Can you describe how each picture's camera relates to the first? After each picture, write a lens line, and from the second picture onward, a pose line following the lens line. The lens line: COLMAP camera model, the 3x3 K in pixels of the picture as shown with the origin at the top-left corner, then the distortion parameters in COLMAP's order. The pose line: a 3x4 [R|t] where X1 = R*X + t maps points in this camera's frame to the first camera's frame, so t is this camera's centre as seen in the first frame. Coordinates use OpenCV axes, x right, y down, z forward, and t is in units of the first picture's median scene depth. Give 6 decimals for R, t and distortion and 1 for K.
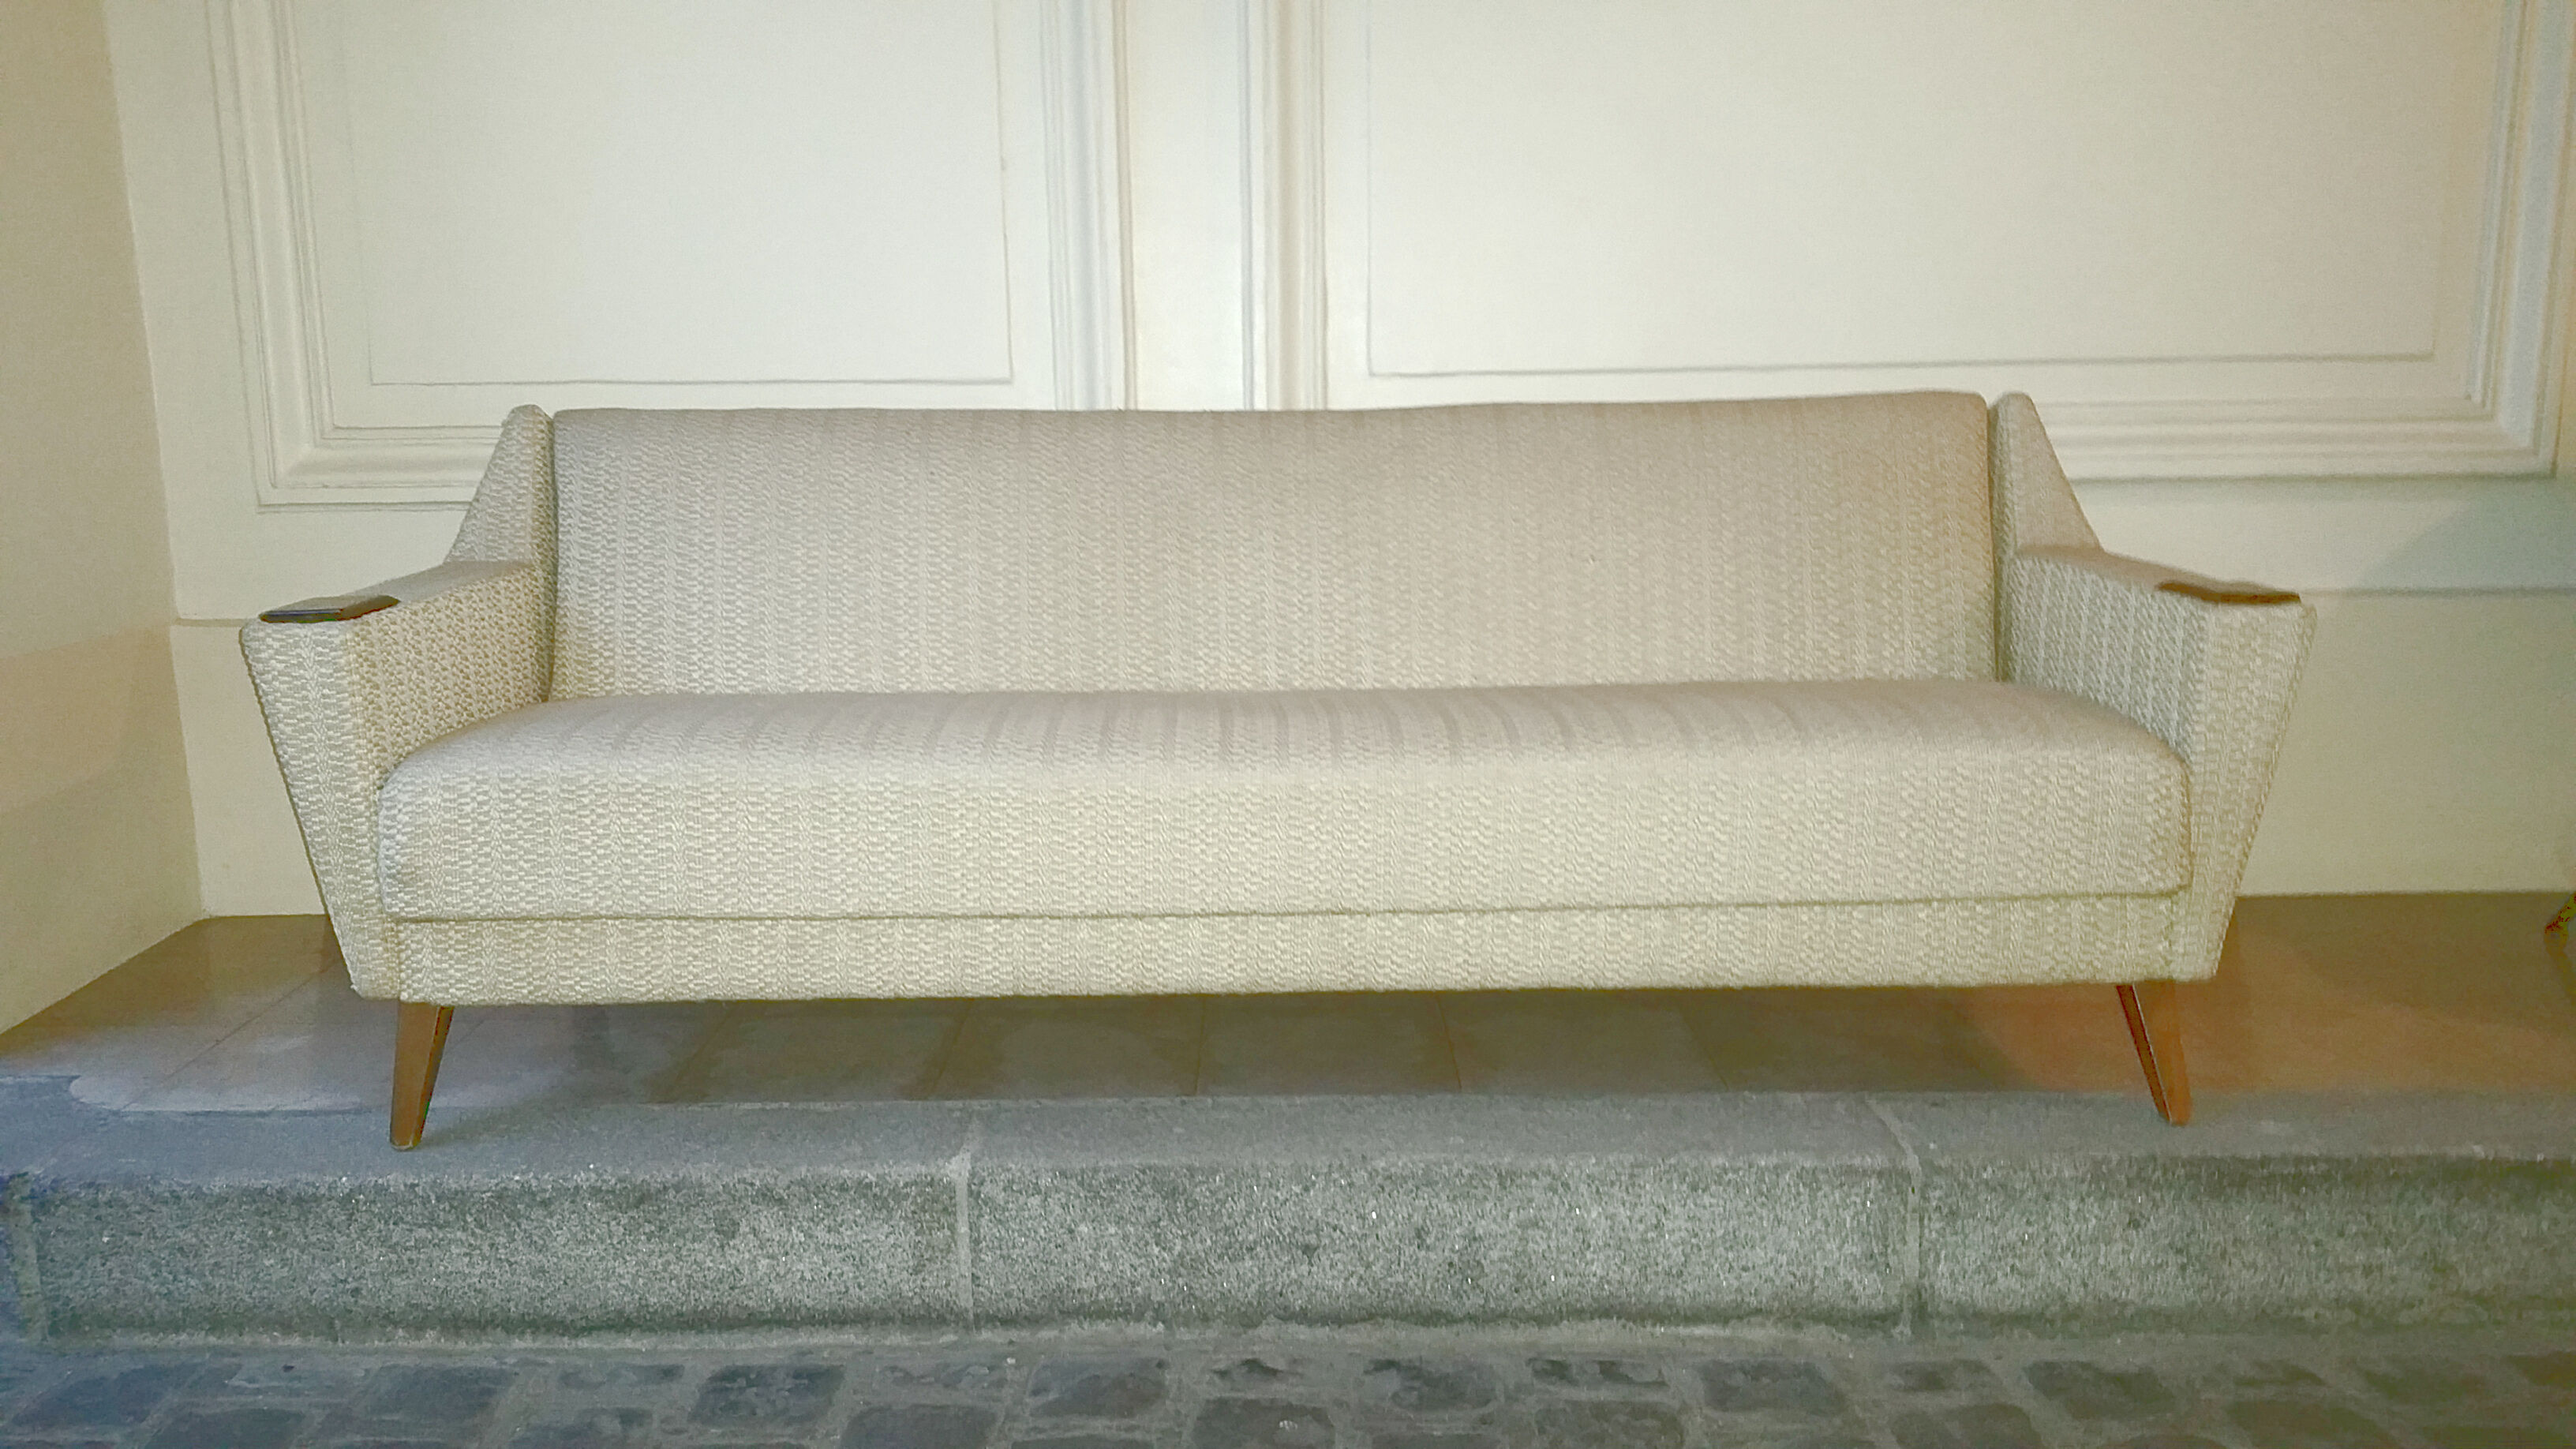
lens RADIAL K [[2084.0, 0, 1277.5], [0, 2084.0, 712.4], [0, 0, 1]] dist [0.104616, -0.159441]
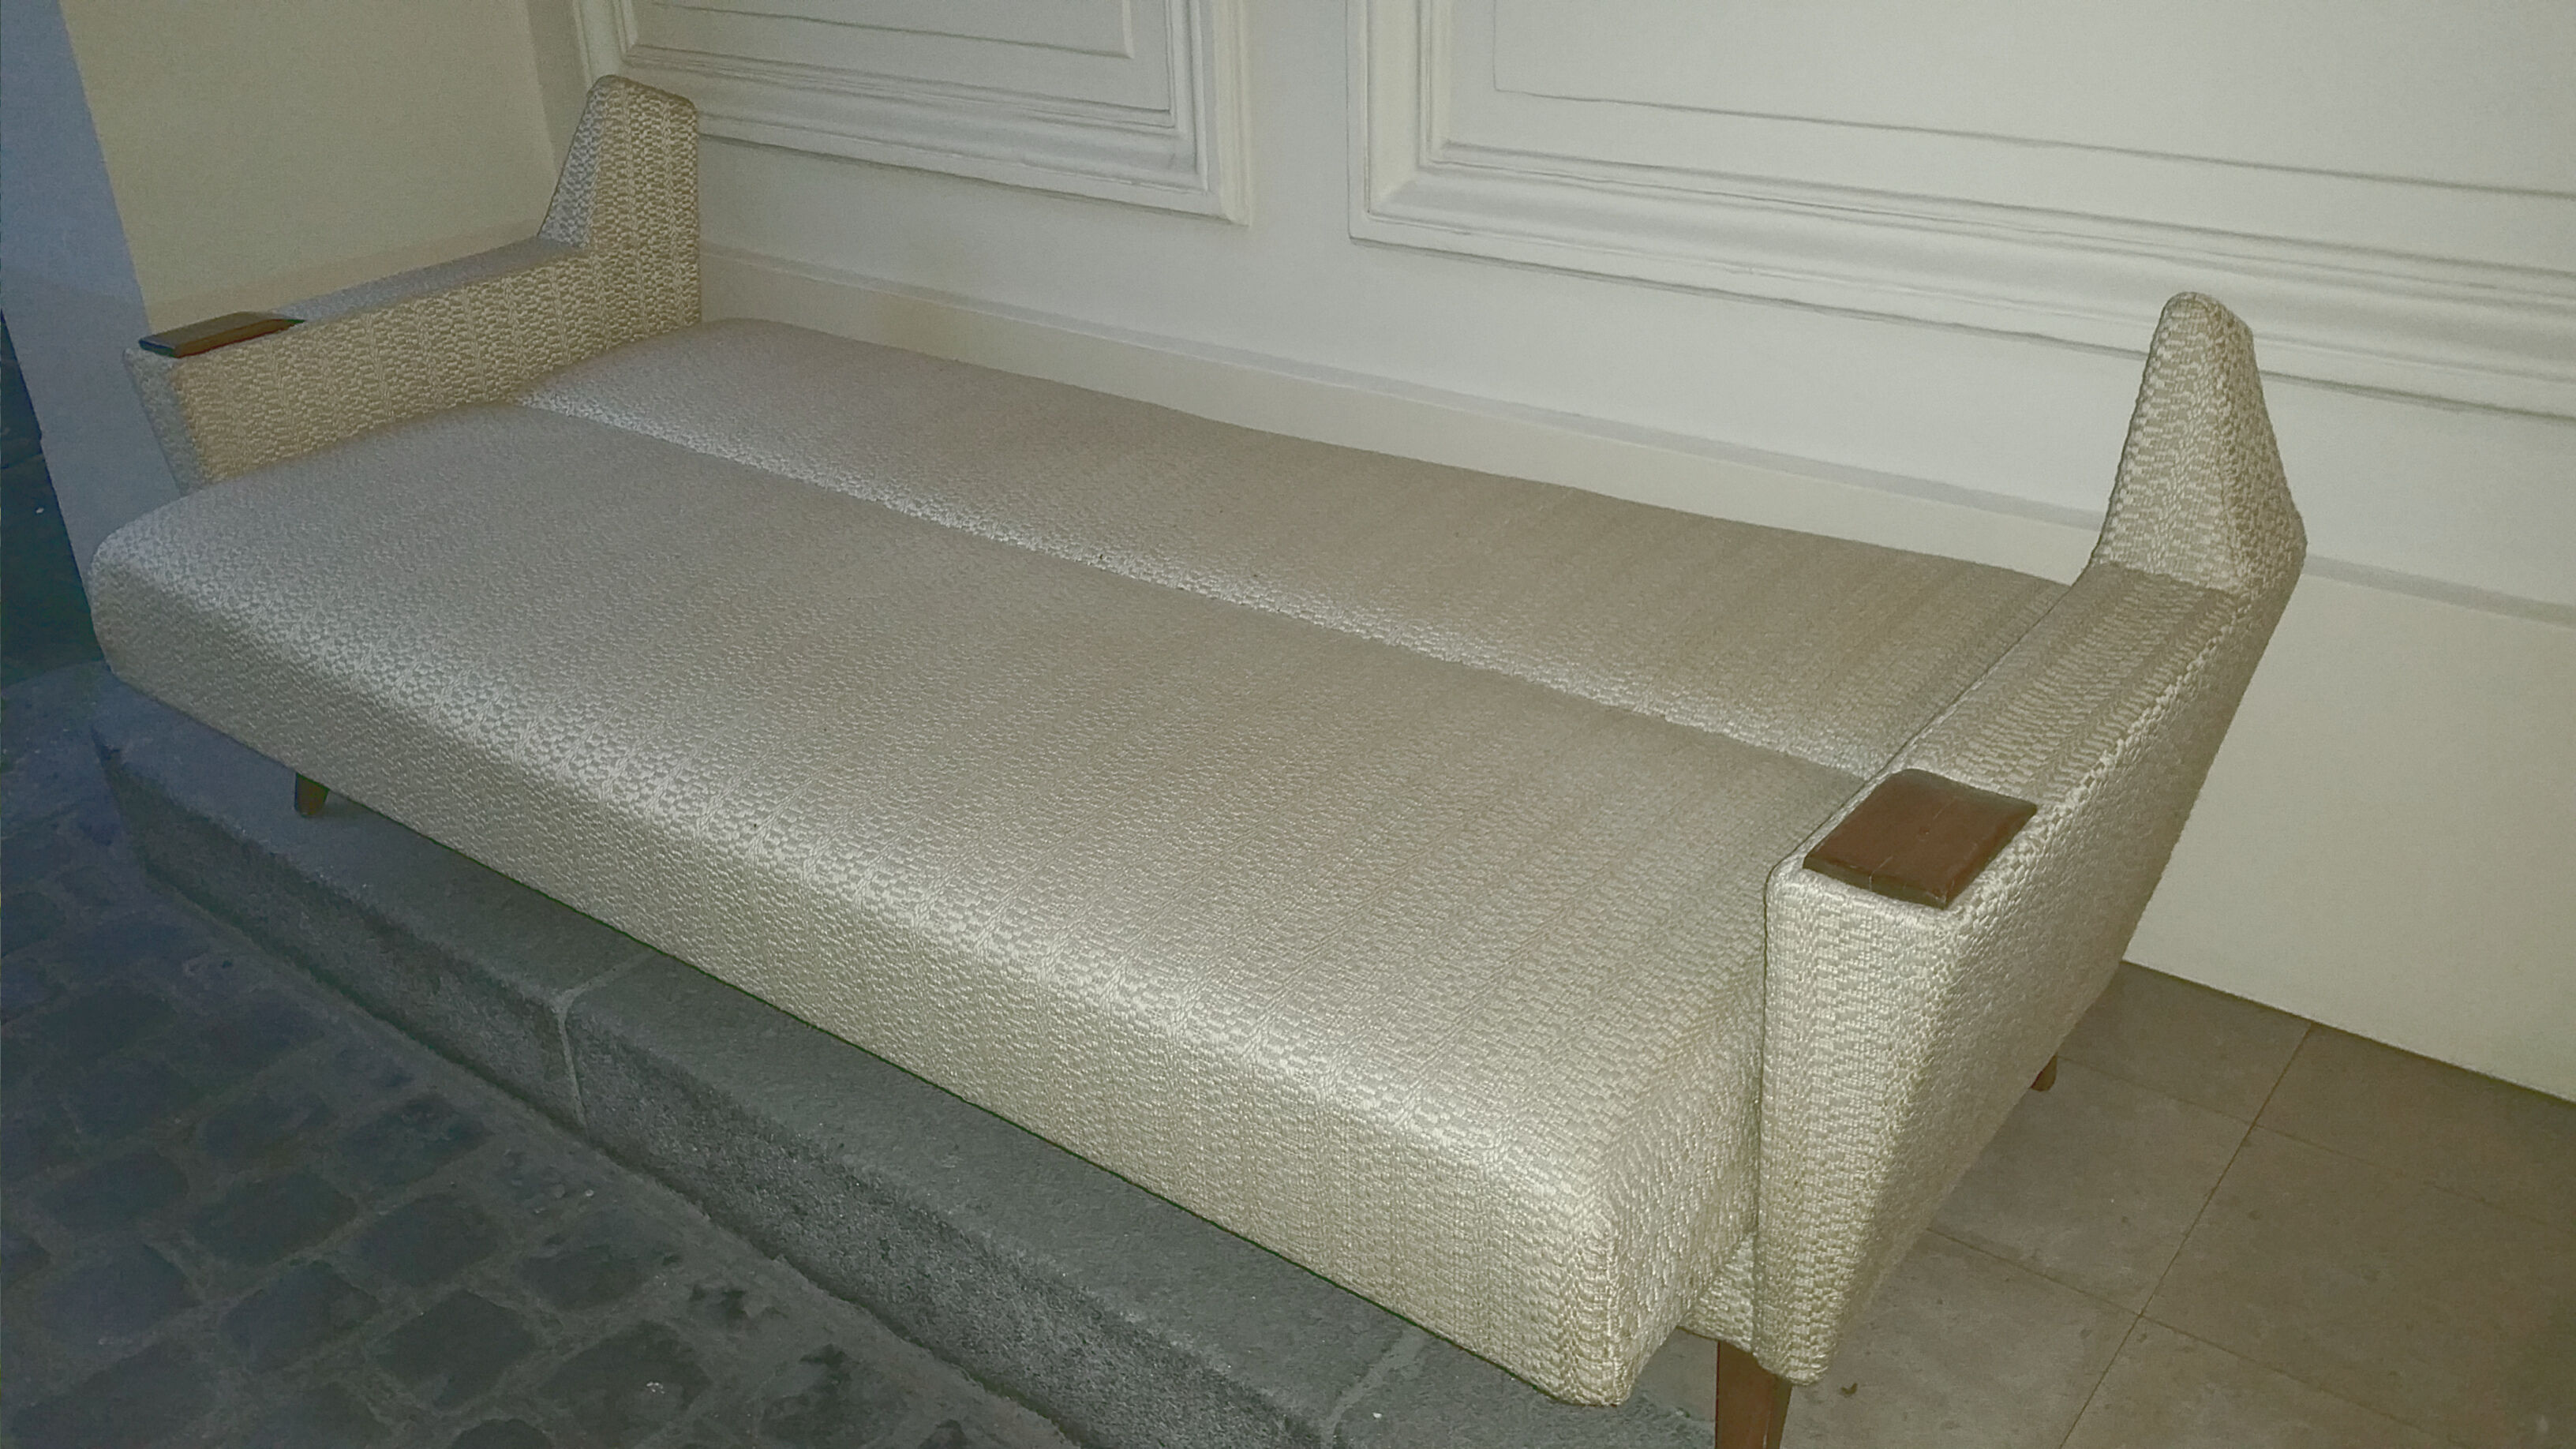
lens RADIAL K [[2090.9, 0, 1288.0], [0, 2090.9, 724.5], [0, 0, 1]] dist [0.080060, -0.117151]
pose [[0.784972, 0.264823, -0.560078, 0.640582], [-0.077281, 0.938830, 0.335597, -0.267769], [0.614692, -0.220150, 0.757421, 0.482601]]
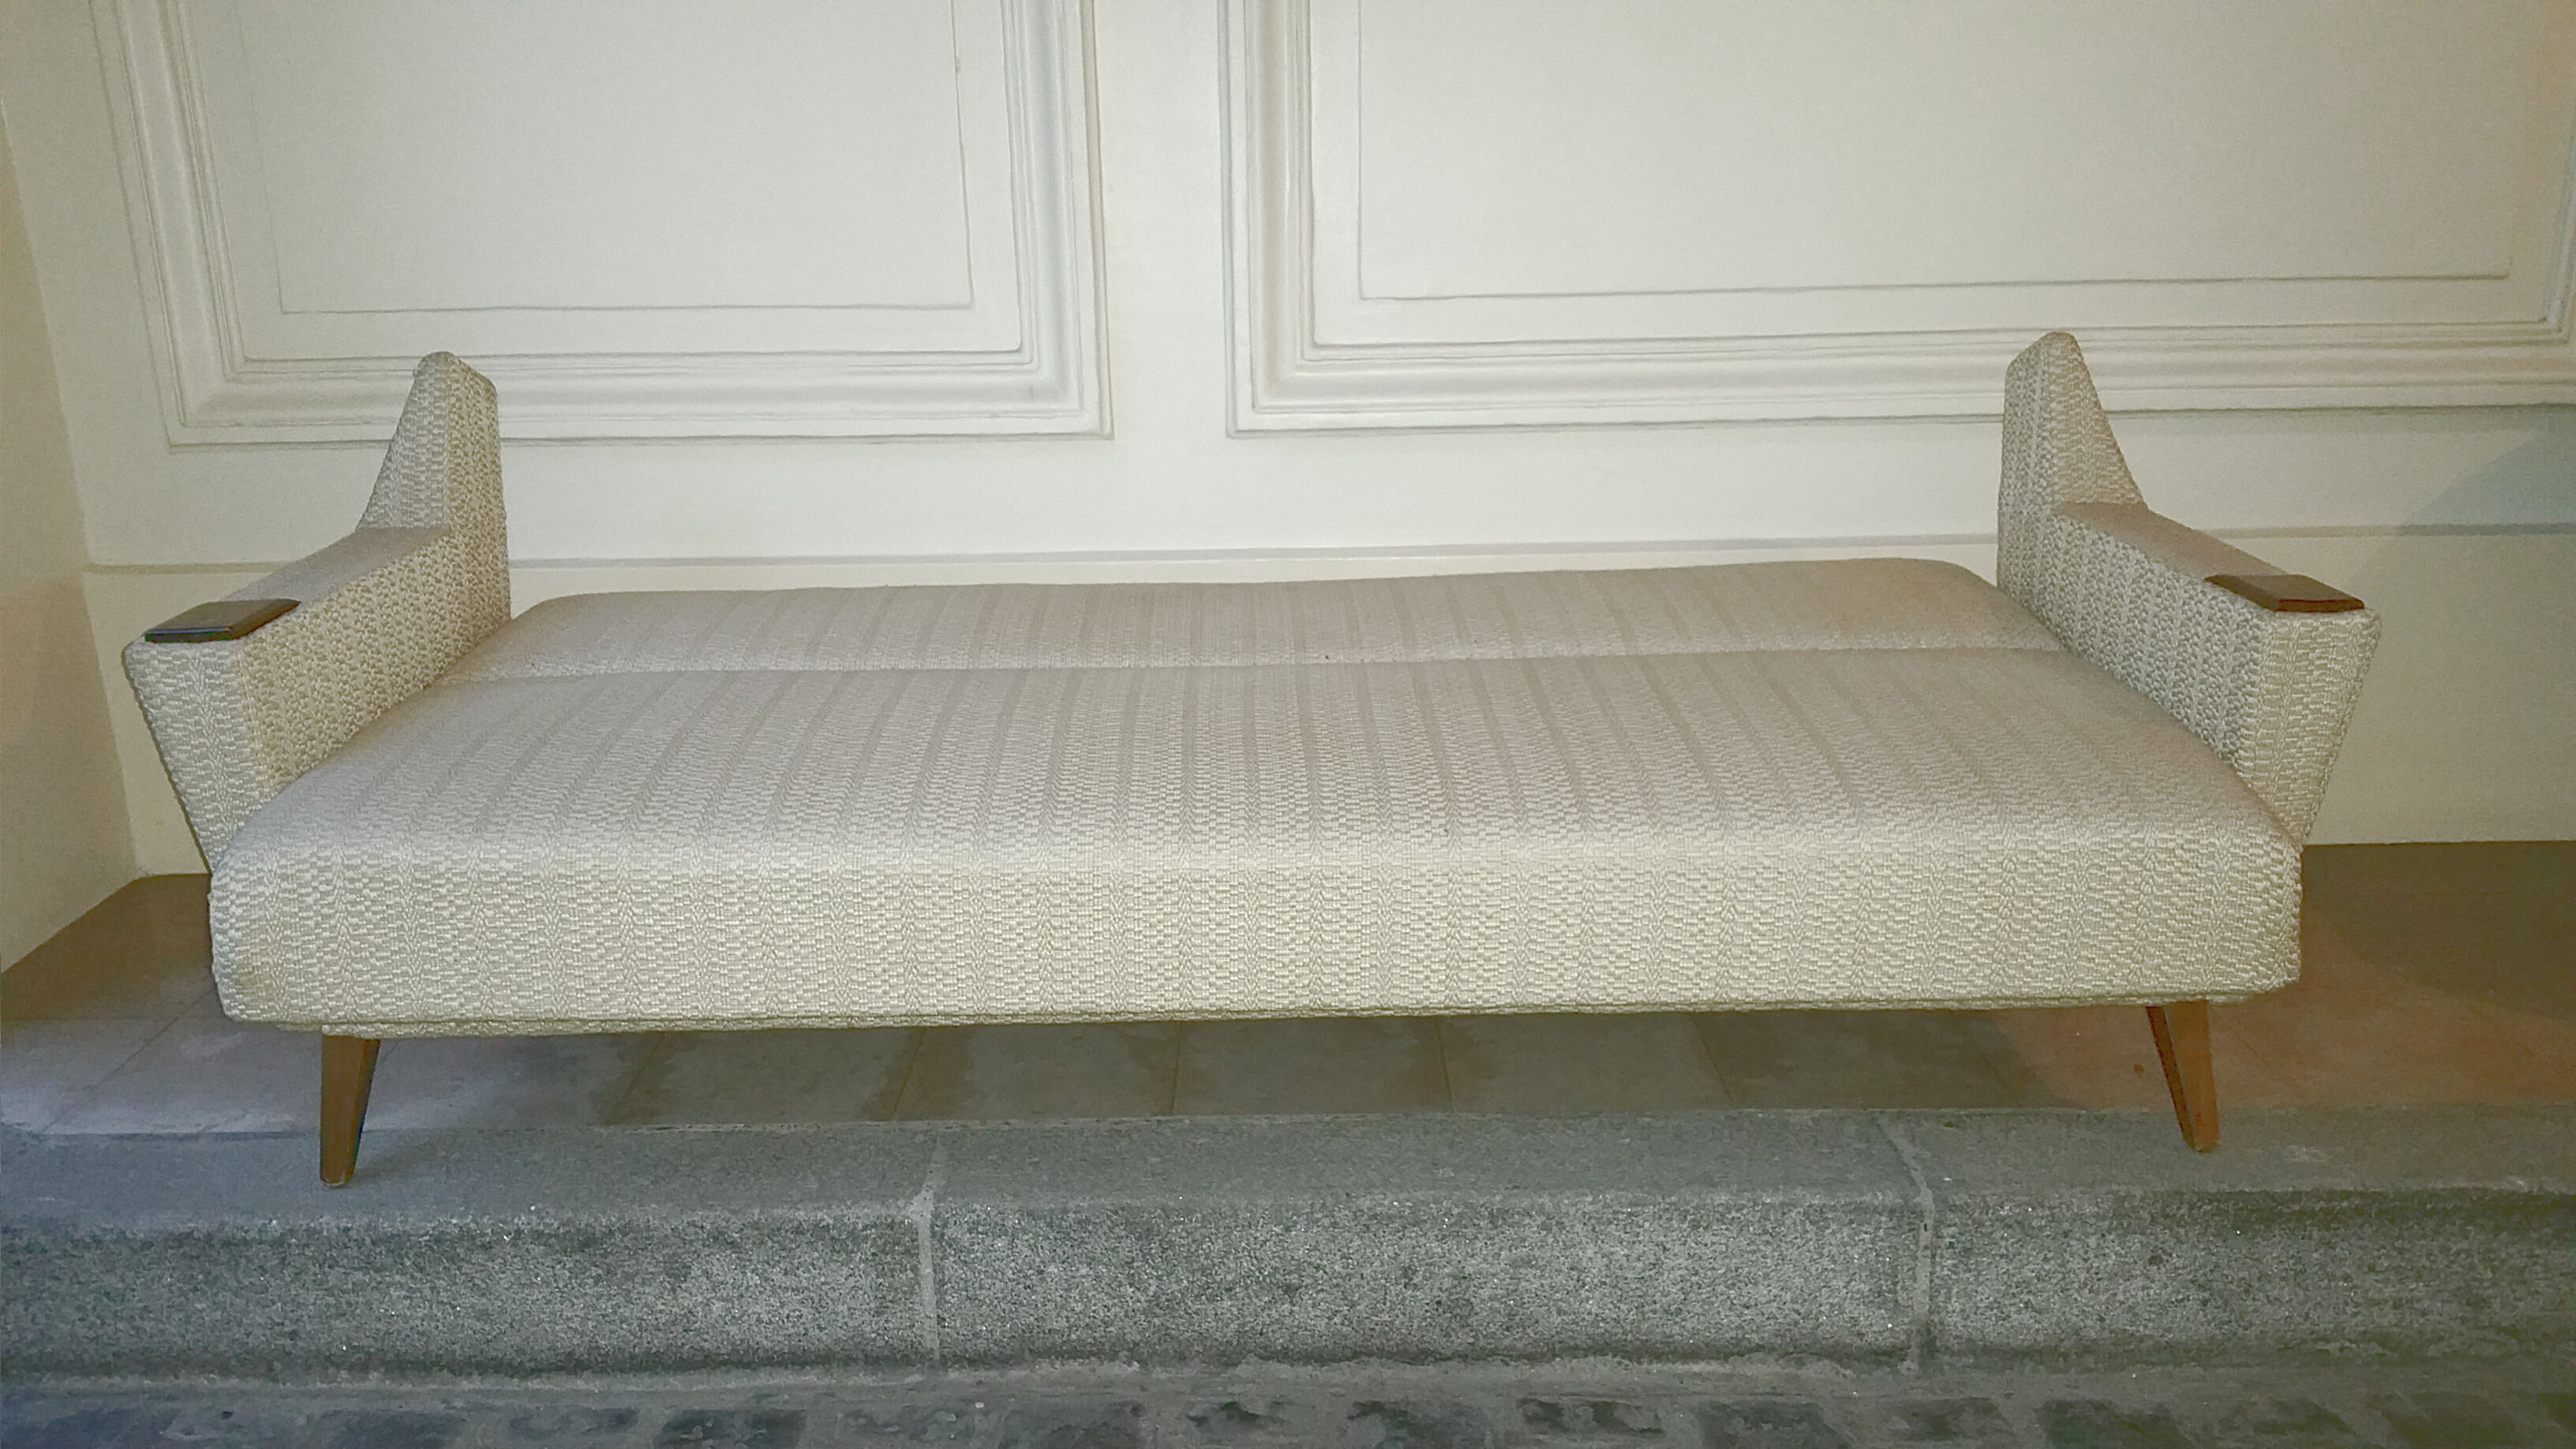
lens RADIAL K [[2090.9, 0, 1288.0], [0, 2090.9, 724.5], [0, 0, 1]] dist [0.080060, -0.117151]
pose [[0.999988, -0.004776, 0.001457, 0.013779], [0.004583, 0.993708, 0.111912, -0.105657], [-0.001982, -0.111904, 0.993717, 0.080161]]
